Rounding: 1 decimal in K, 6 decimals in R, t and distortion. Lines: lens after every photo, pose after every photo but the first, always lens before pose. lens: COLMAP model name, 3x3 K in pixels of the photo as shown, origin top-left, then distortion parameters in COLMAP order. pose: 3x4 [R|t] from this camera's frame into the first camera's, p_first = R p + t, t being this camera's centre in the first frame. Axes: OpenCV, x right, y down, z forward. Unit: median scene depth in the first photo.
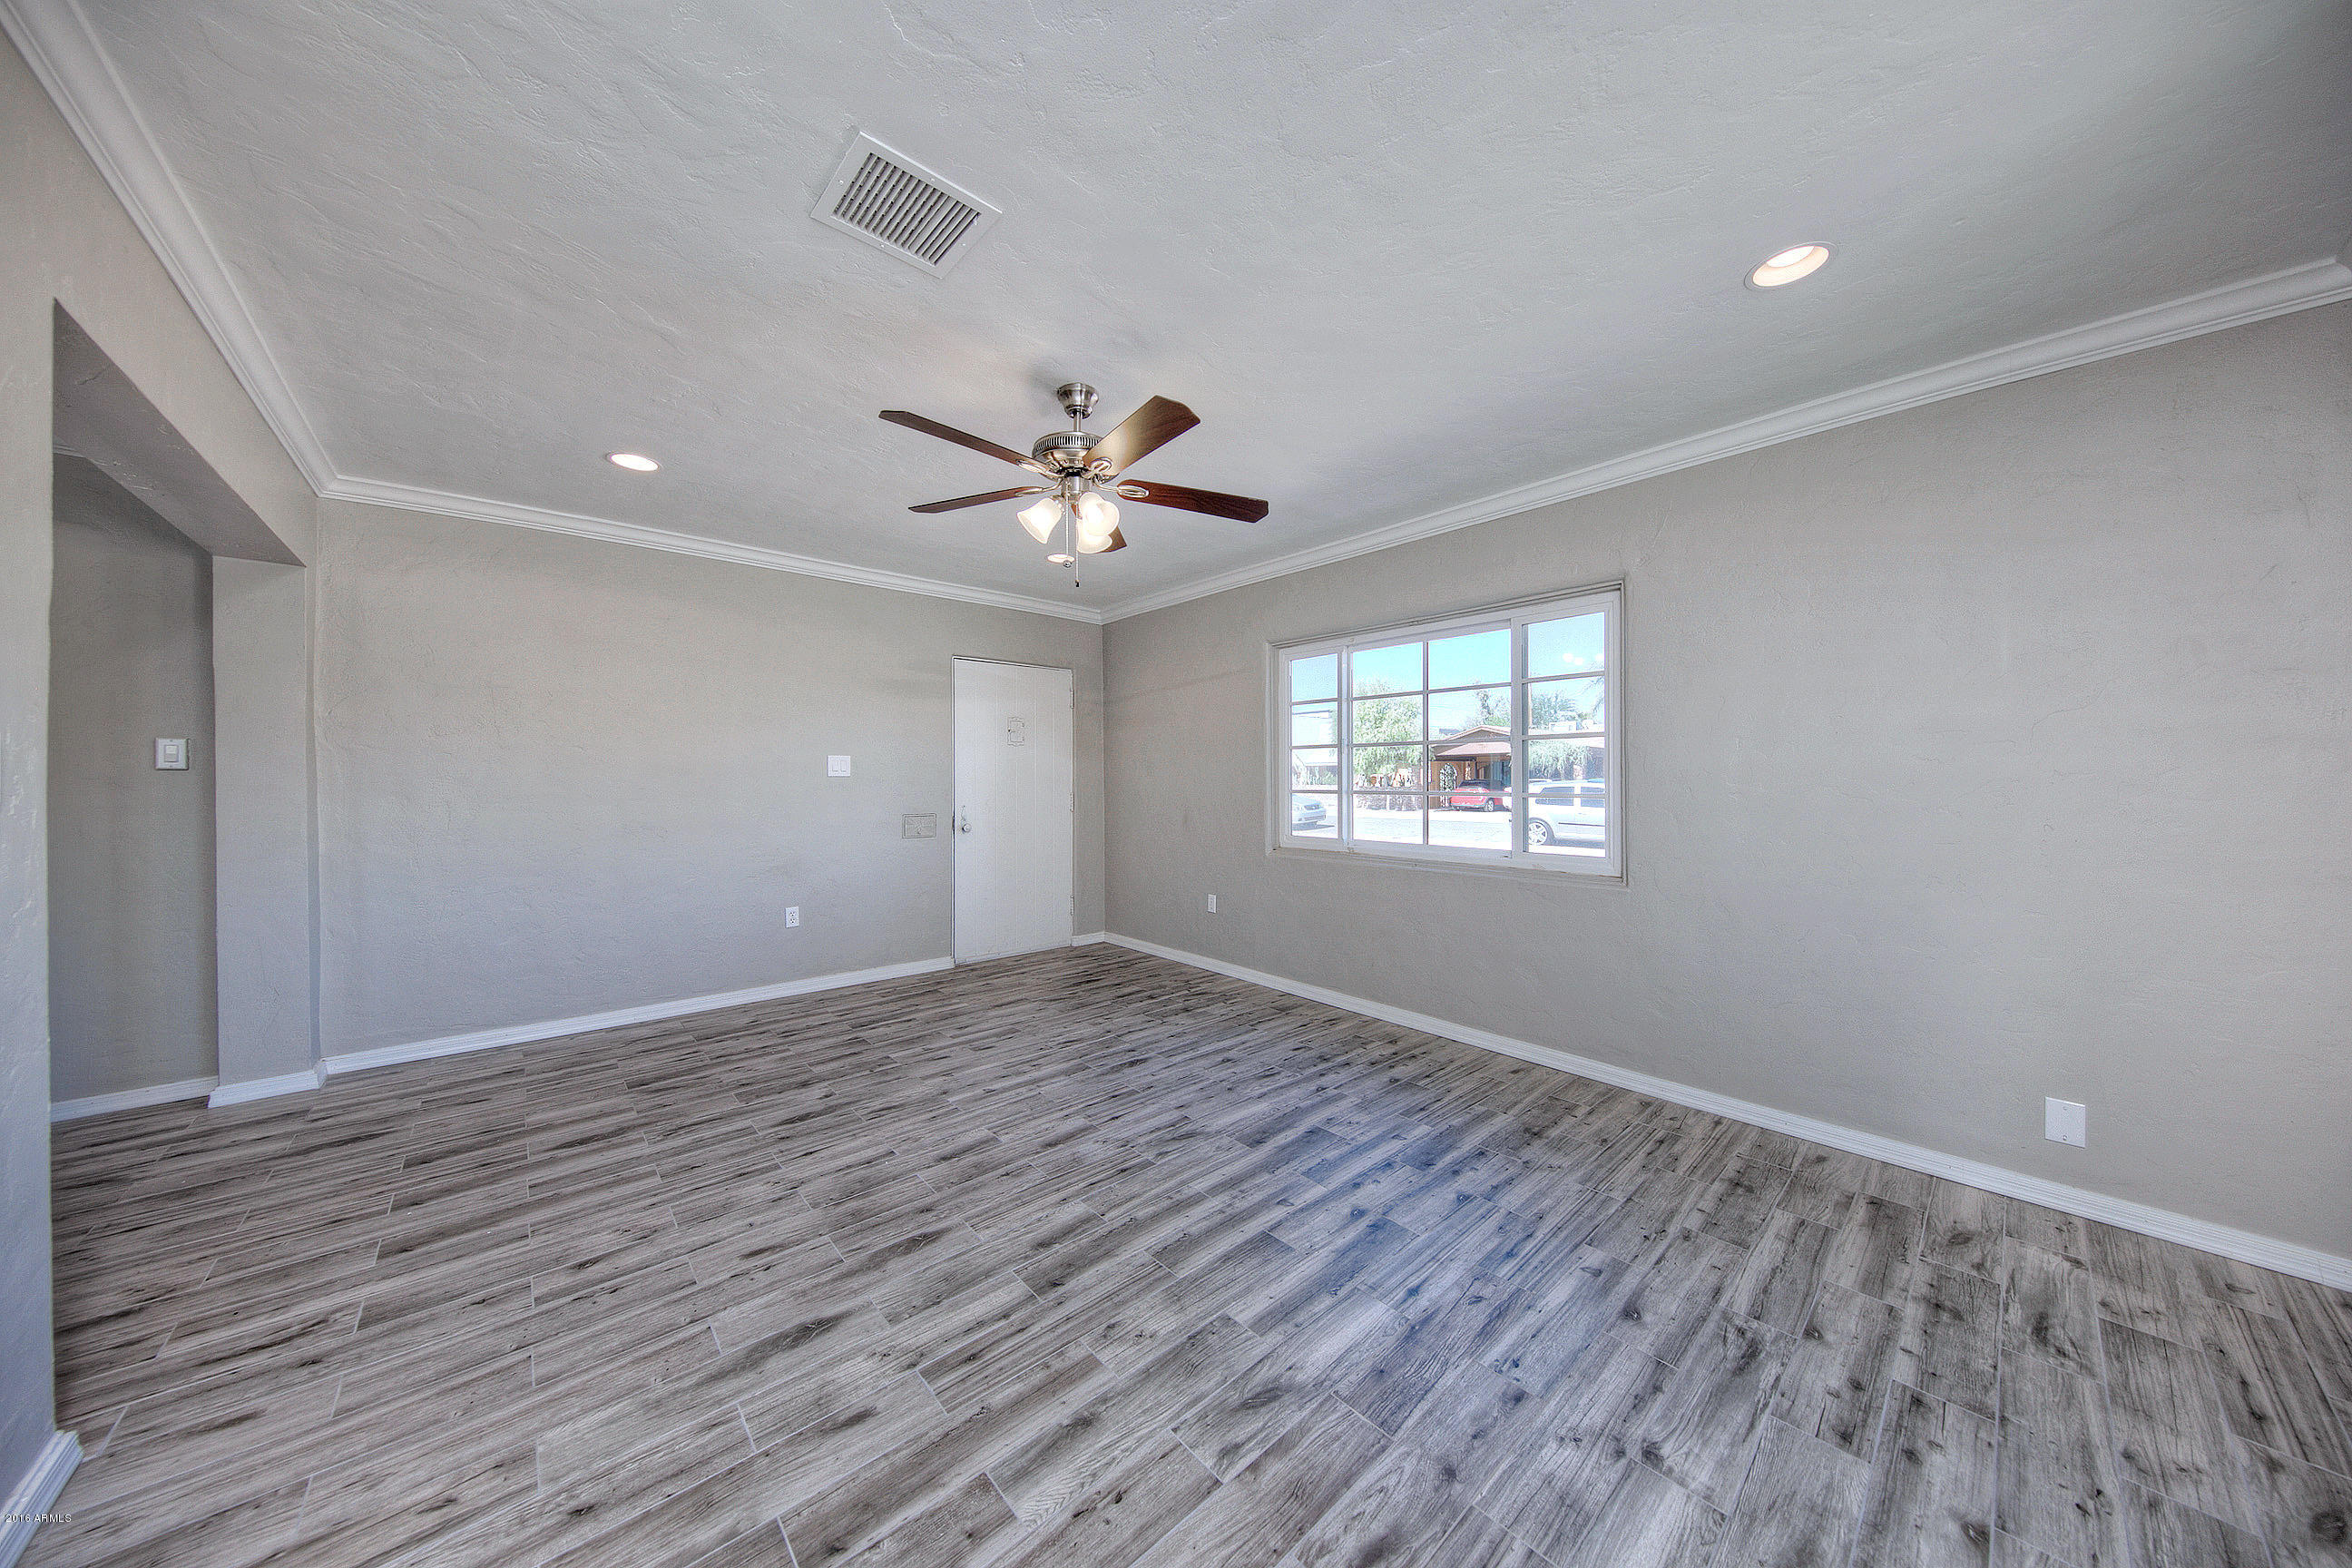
lens RADIAL K [[747.7, 0, 1184.1], [0, 747.7, 777.5], [0, 0, 1]] dist [0.002140, -0.003628]
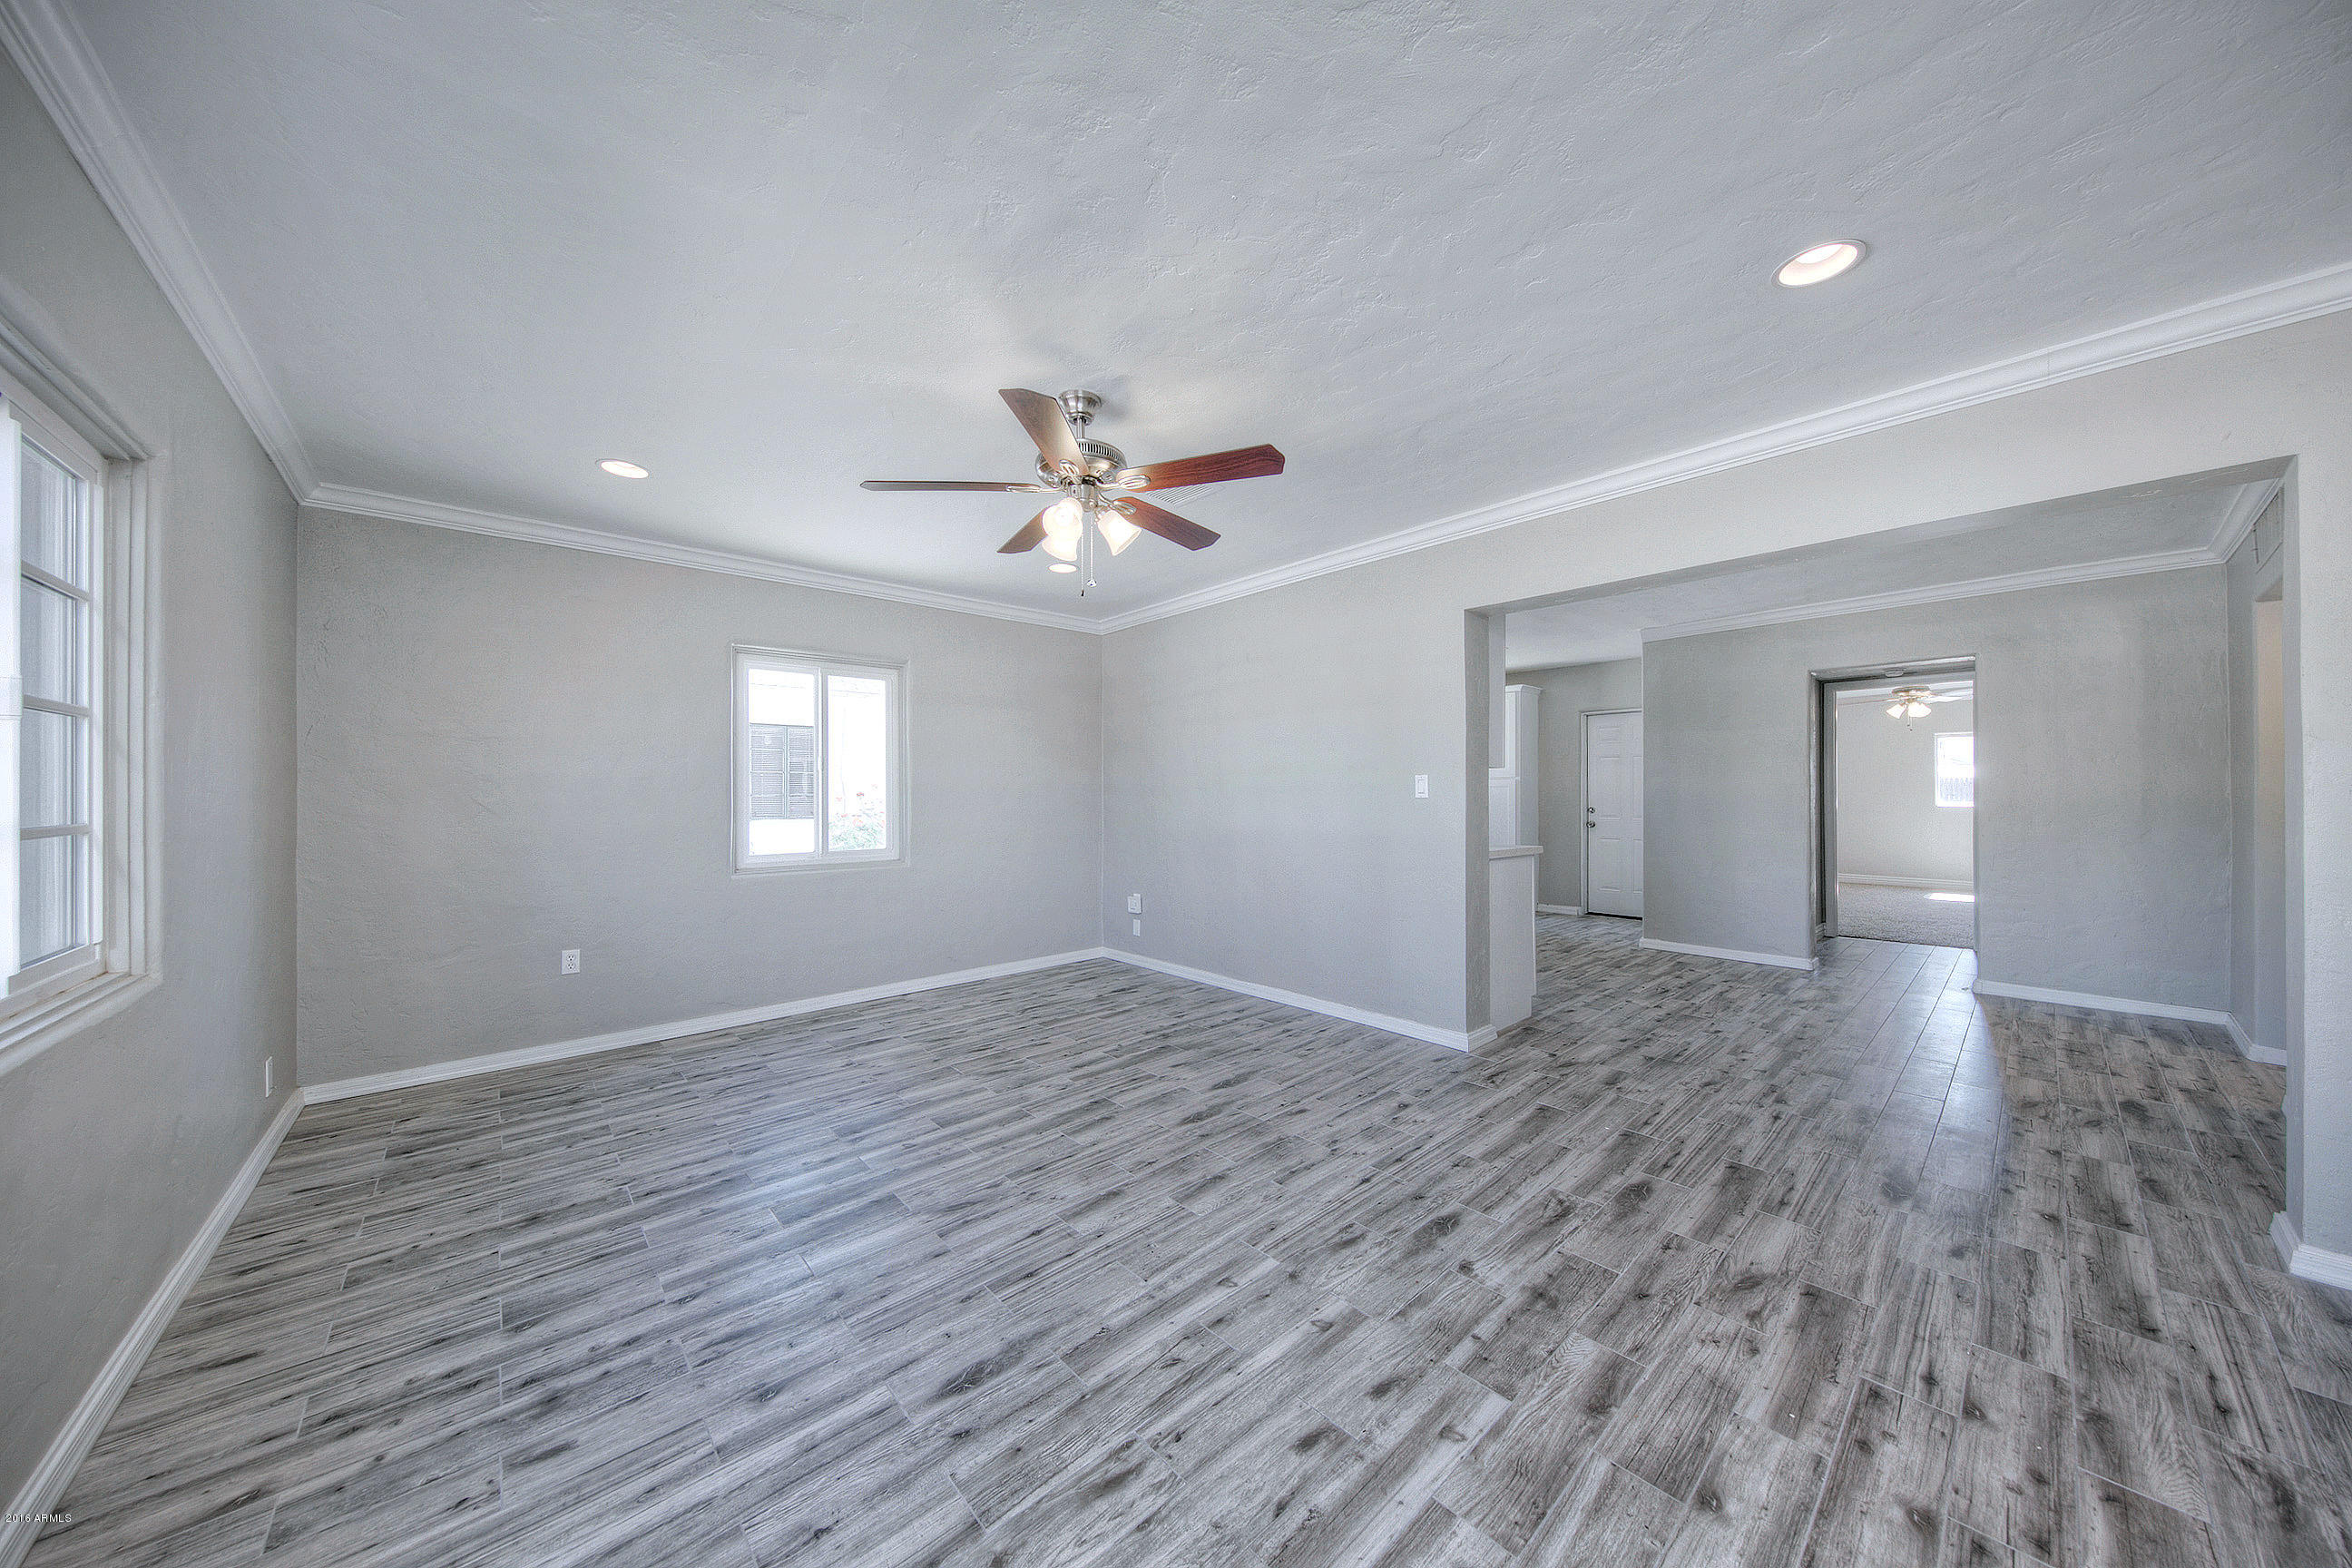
lens RADIAL K [[776.7, 0, 1176.0], [0, 776.7, 784.0], [0, 0, 1]] dist [0.008138, -0.006728]
pose [[-0.999916, 0.004471, 0.012156, -0.267070], [0.004341, 0.999933, -0.010741, 0.007417], [-0.012203, -0.010687, -0.999868, 1.942532]]
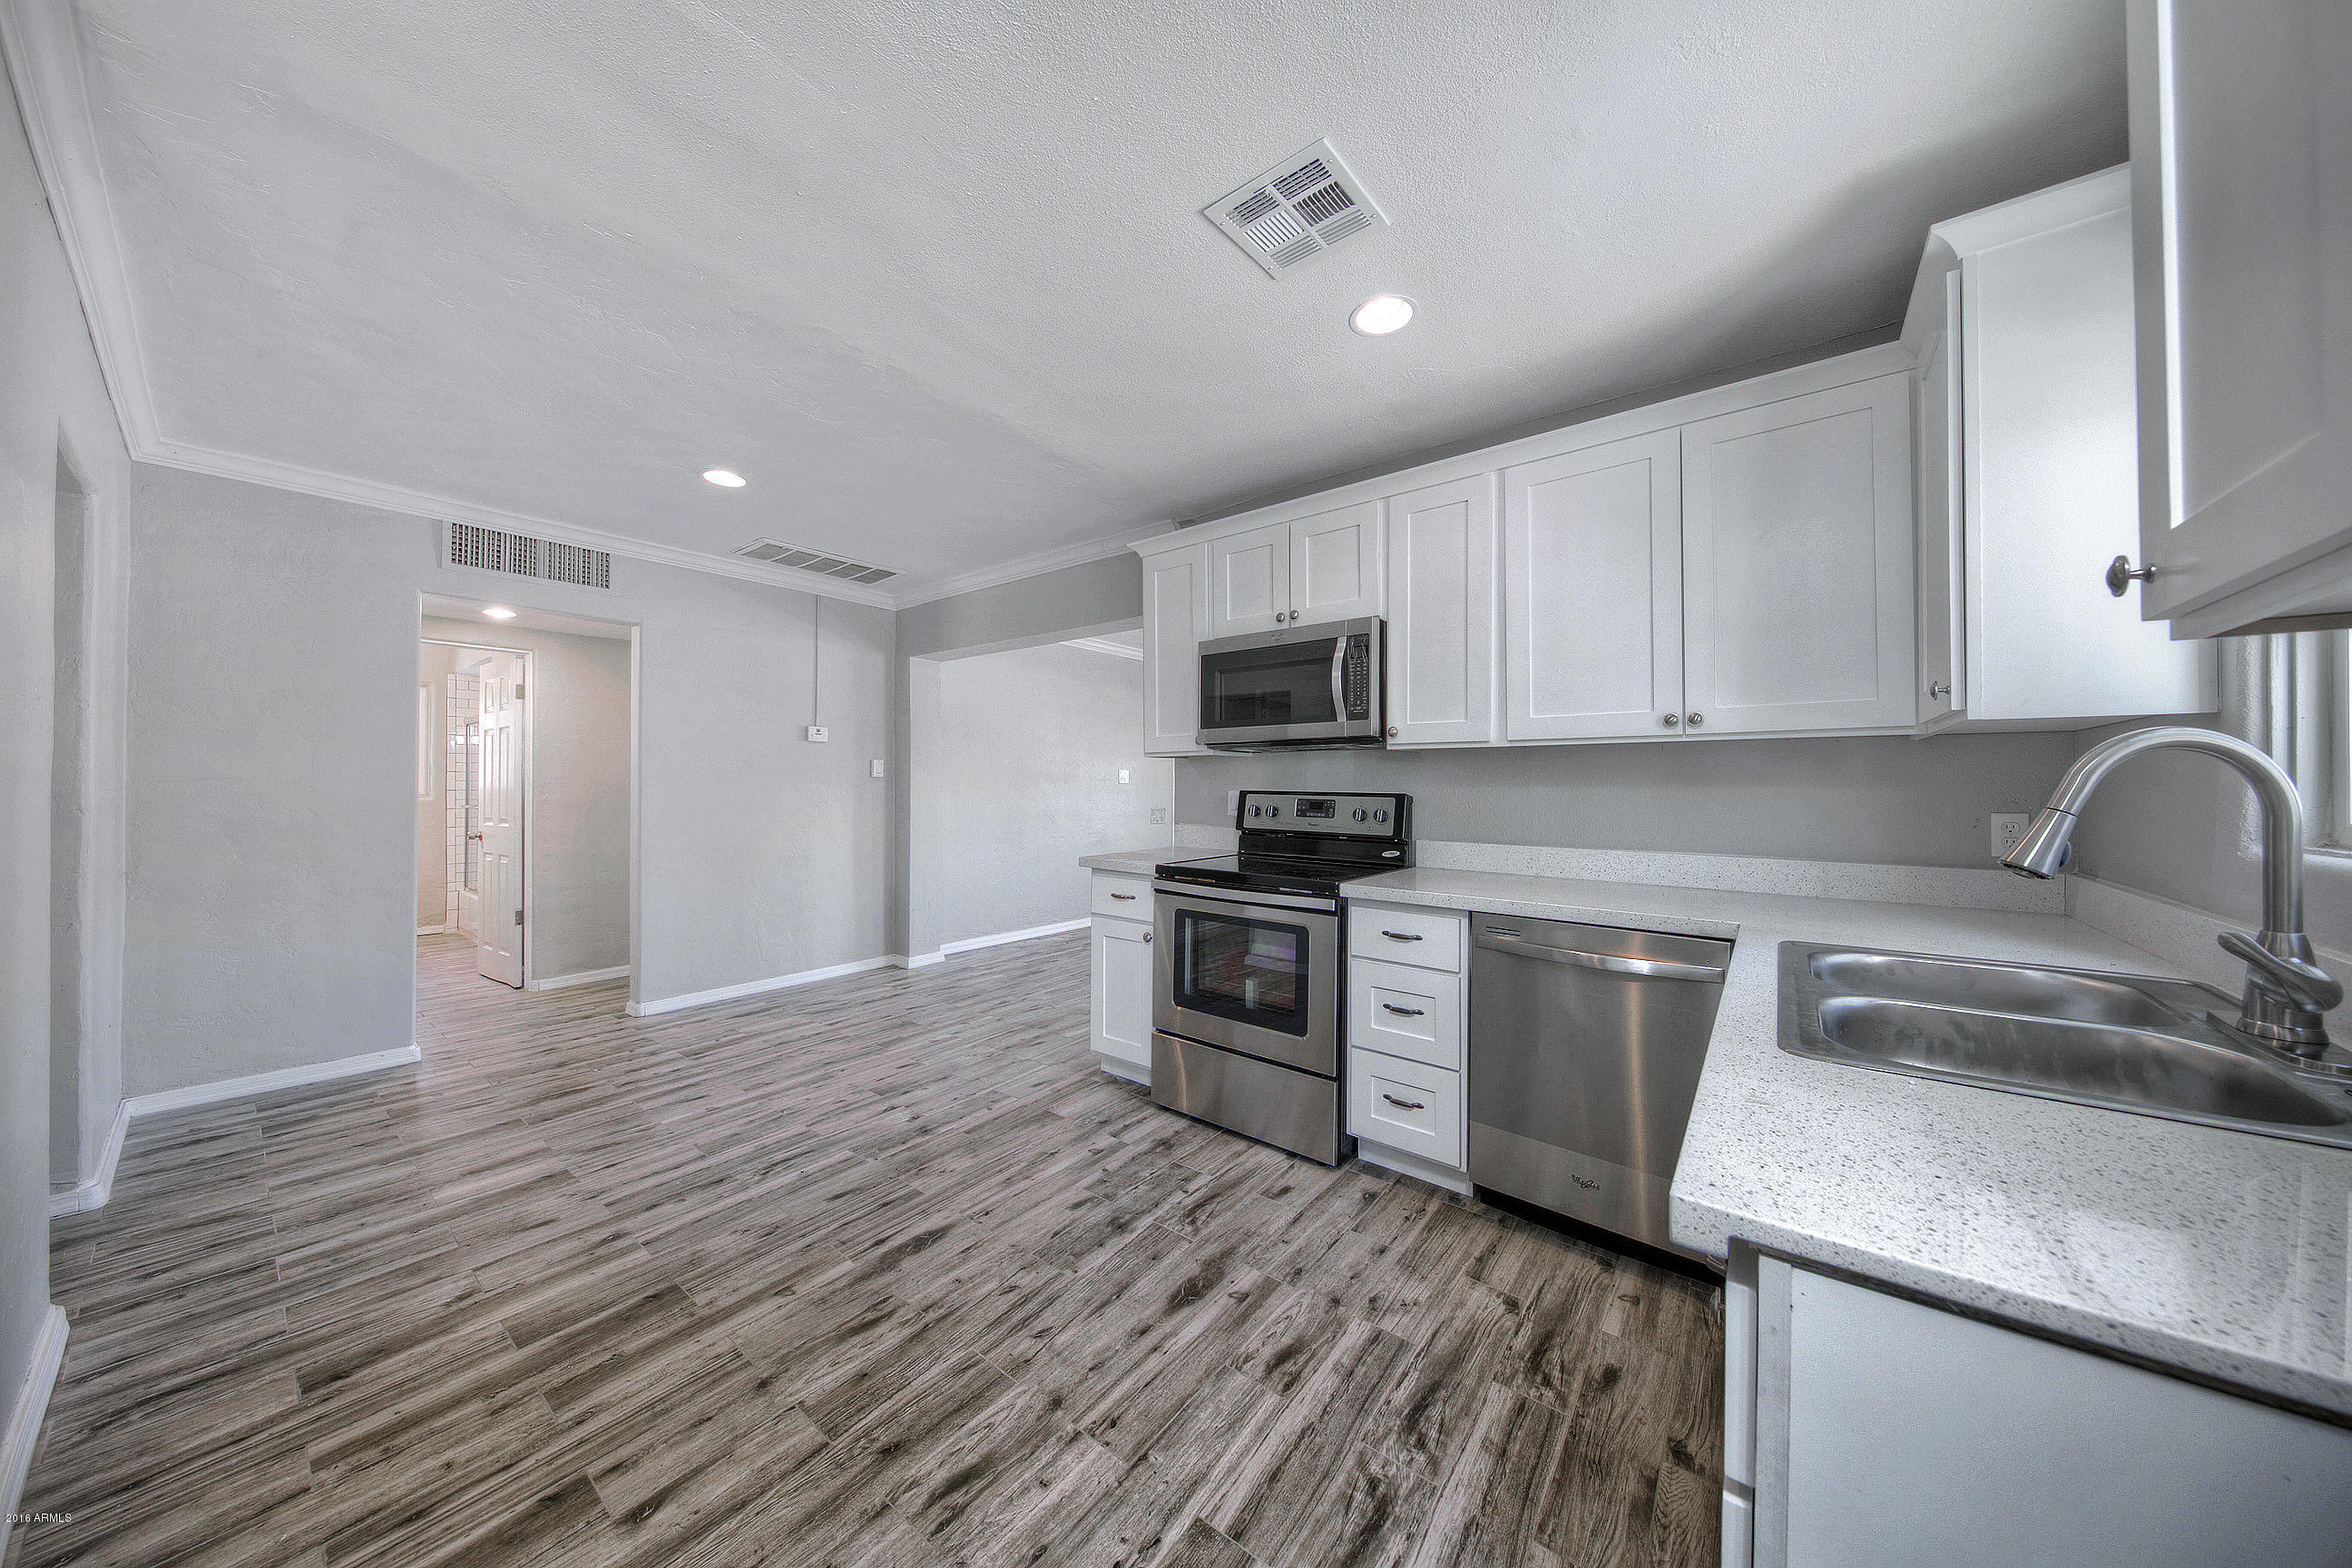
lens RADIAL K [[757.5, 0, 1185.9], [0, 757.5, 779.4], [0, 0, 1]] dist [0.009156, -0.005942]
pose [[0.984475, 0.005071, 0.175454, -1.078097], [-0.003575, 0.999955, -0.008838, 0.007718], [-0.175491, 0.008073, 0.984448, -0.984682]]
